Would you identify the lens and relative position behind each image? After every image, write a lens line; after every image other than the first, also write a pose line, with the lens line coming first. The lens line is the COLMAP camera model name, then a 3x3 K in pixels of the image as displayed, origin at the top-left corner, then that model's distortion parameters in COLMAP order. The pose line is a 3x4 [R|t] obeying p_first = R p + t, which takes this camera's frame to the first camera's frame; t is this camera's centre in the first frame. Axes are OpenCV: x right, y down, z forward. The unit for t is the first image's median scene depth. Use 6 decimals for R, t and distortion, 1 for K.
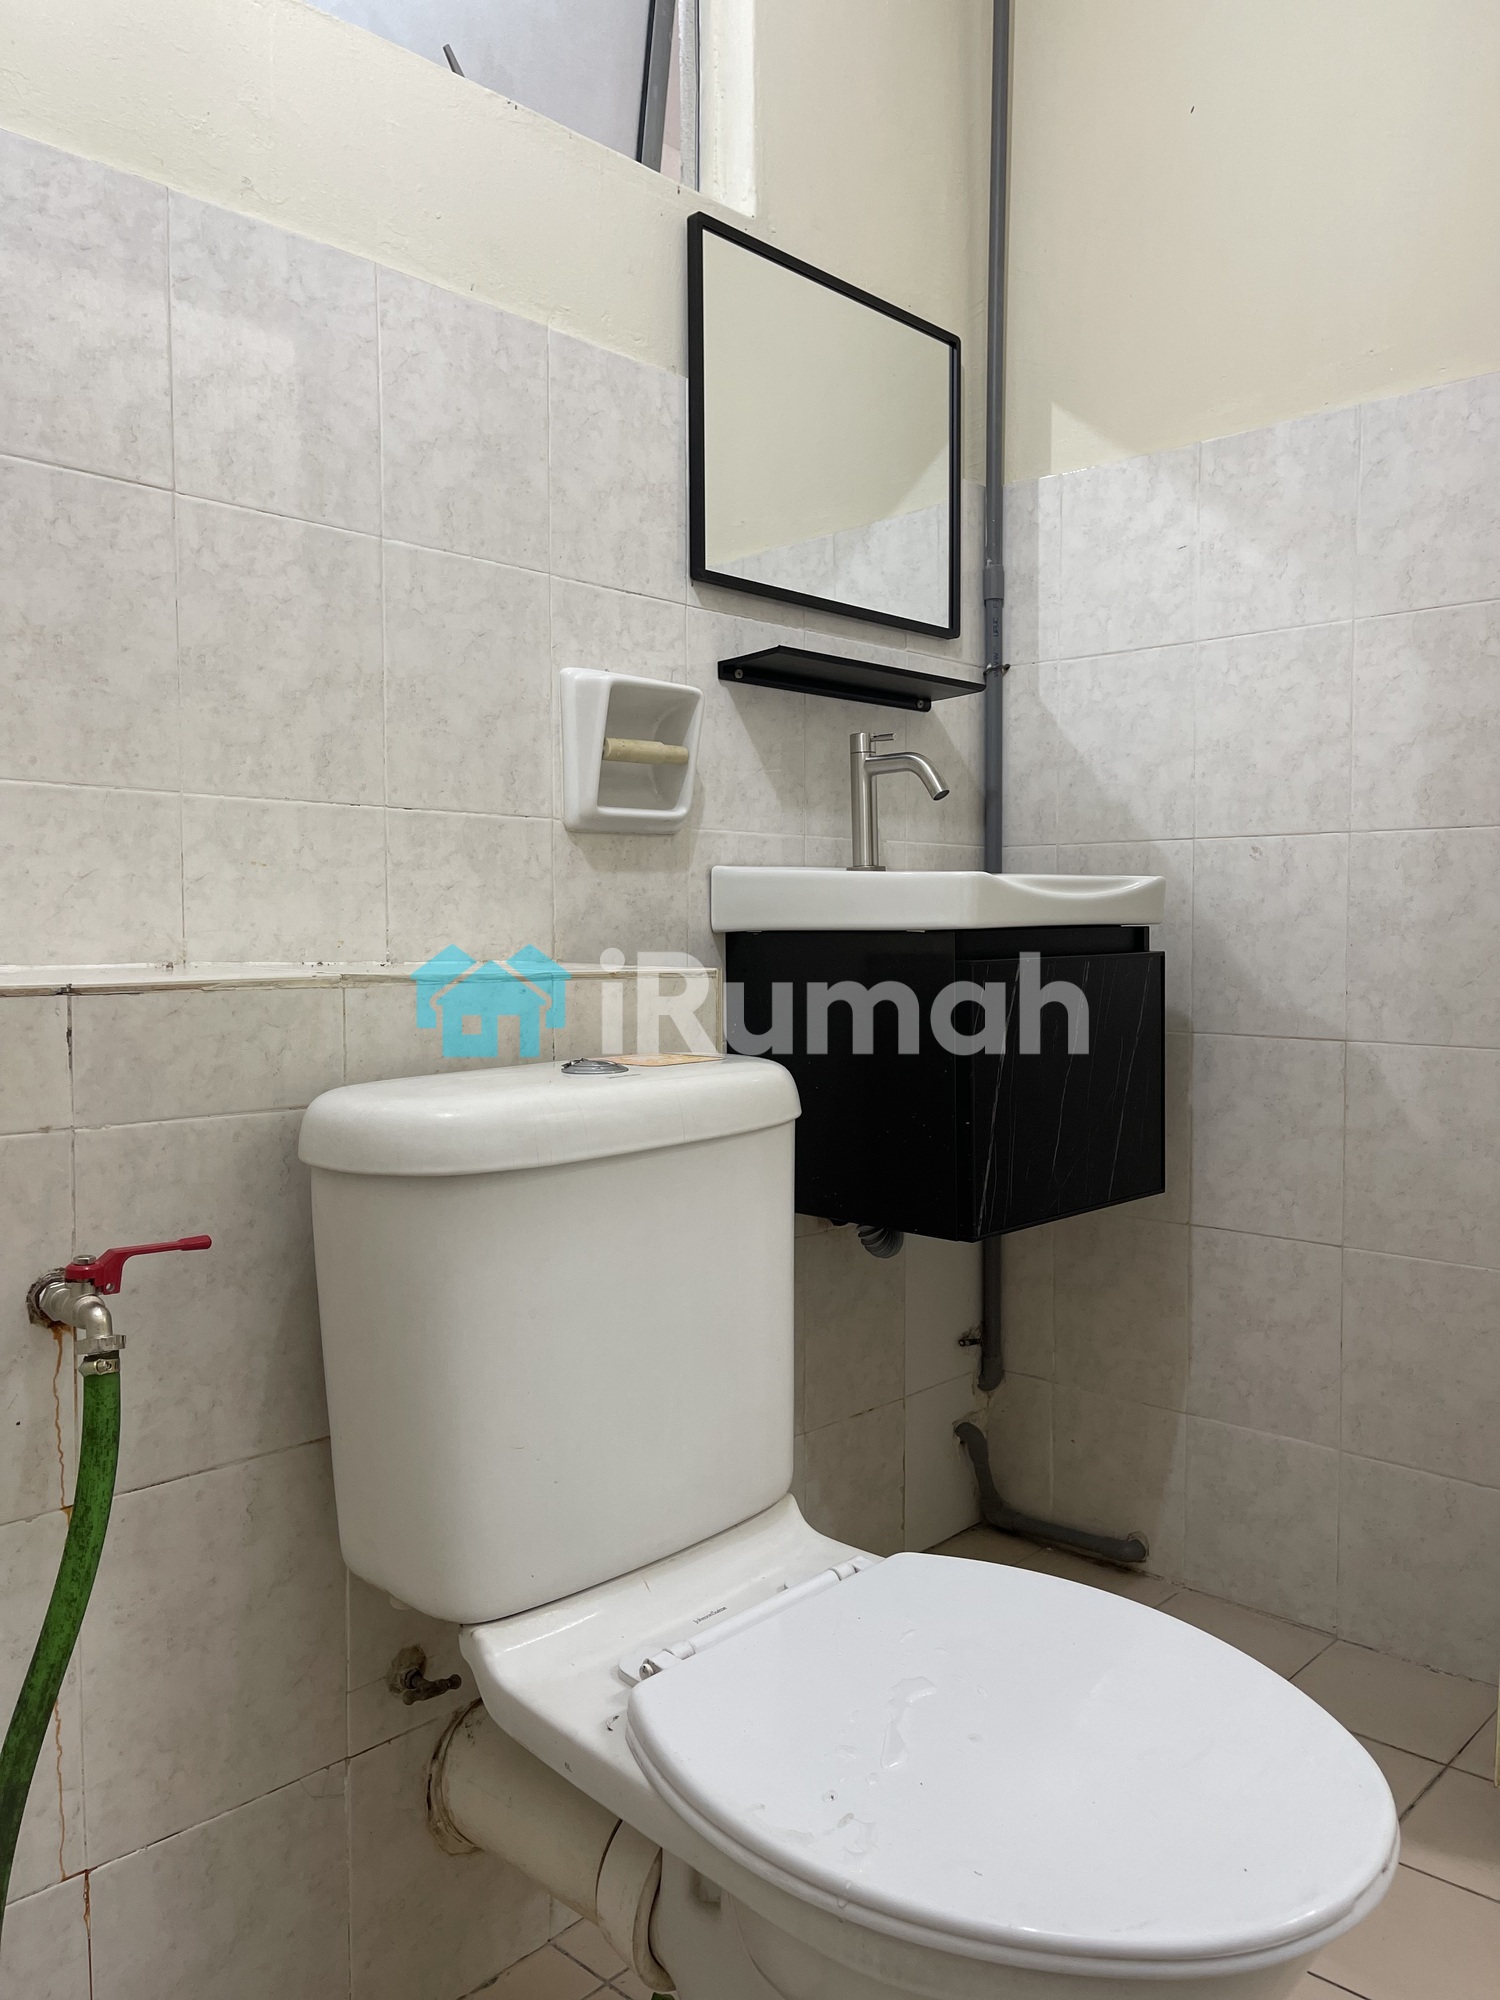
lens RADIAL K [[1516.8, 0, 749.4], [0, 1516.8, 991.4], [0, 0, 1]] dist [0.071546, -0.082829]
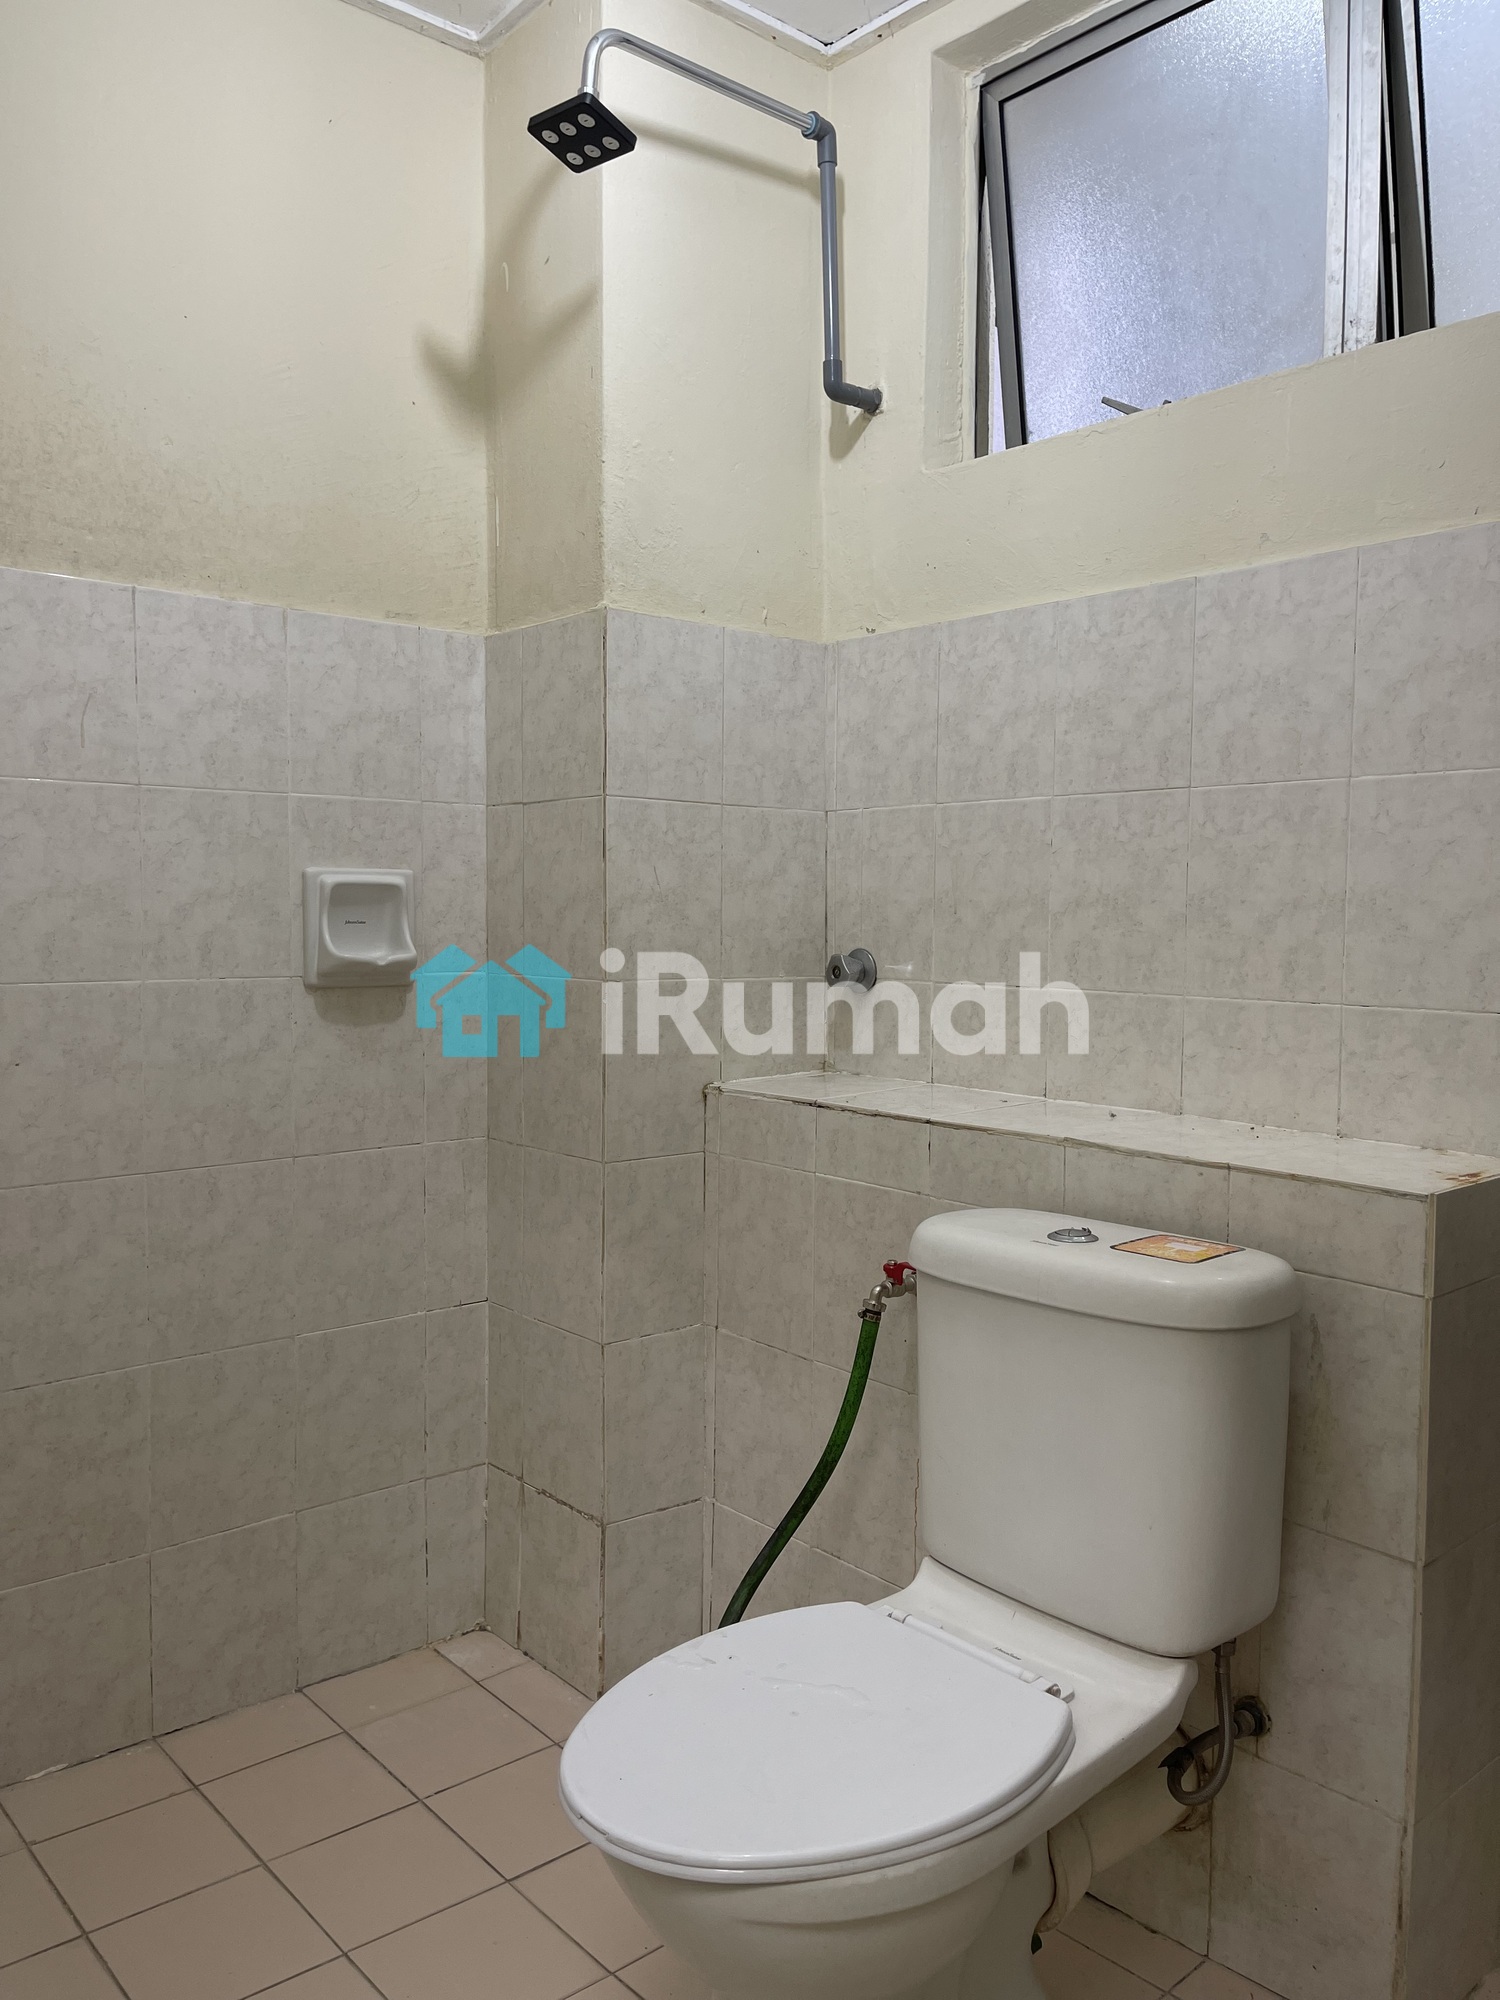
lens RADIAL K [[1516.8, 0, 747.3], [0, 1516.8, 999.4], [0, 0, 1]] dist [0.071546, -0.082829]
pose [[-0.085418, 0.061193, -0.994464, 1.044615], [-0.048883, 0.996653, 0.065526, -0.193214], [0.995145, 0.054209, -0.082140, 0.686788]]
